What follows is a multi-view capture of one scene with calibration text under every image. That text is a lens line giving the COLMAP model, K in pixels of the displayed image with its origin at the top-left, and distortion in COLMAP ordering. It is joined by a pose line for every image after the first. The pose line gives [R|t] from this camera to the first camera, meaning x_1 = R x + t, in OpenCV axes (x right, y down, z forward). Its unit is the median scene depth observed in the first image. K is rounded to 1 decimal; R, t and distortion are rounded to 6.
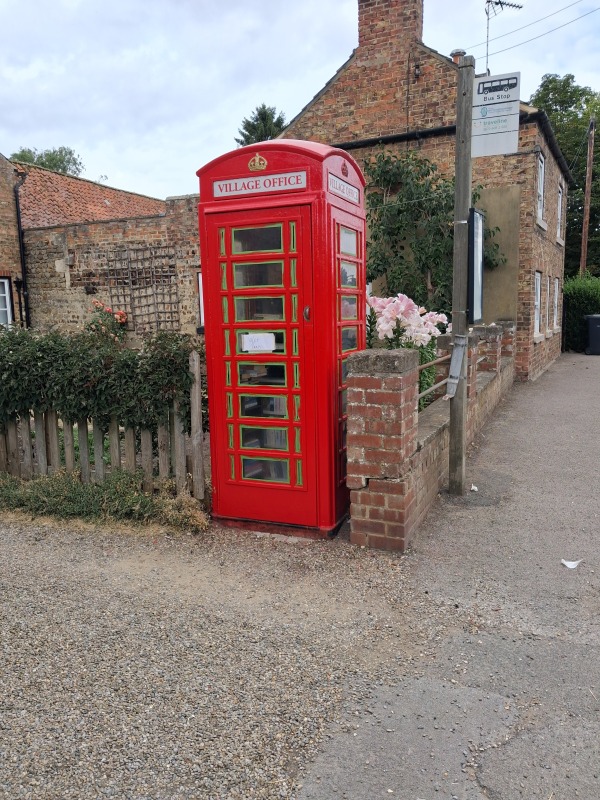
lens RADIAL K [[625.9, 0, 300.0], [0, 625.9, 400.0], [0, 0, 1]] dist [0.019239, -0.006307]
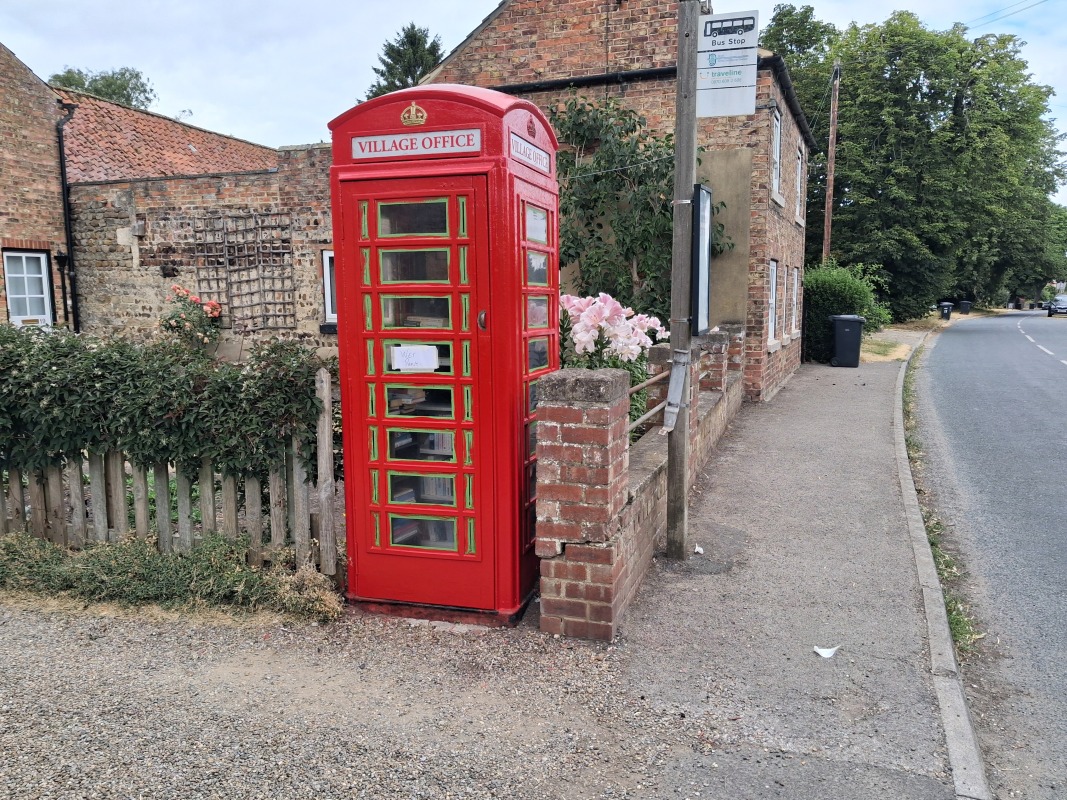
lens RADIAL K [[834.8, 0, 545.7], [0, 834.8, 401.9], [0, 0, 1]] dist [0.019239, -0.006307]
pose [[0.994184, 0.001974, 0.107677, -0.016767], [-0.000508, 0.999907, -0.013637, -0.025014], [-0.107694, 0.013503, 0.994092, 0.012081]]
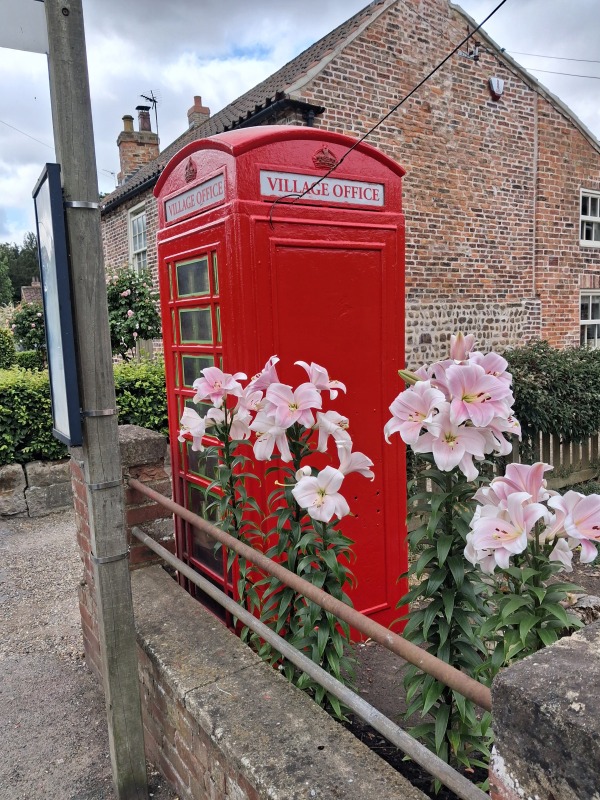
lens RADIAL K [[625.9, 0, 300.0], [0, 625.9, 400.0], [0, 0, 1]] dist [0.019239, -0.006307]
pose [[0.559490, -0.096497, 0.823201, -0.584338], [0.133648, 0.990706, 0.025298, -0.124686], [-0.817991, 0.095866, 0.567186, 0.587713]]
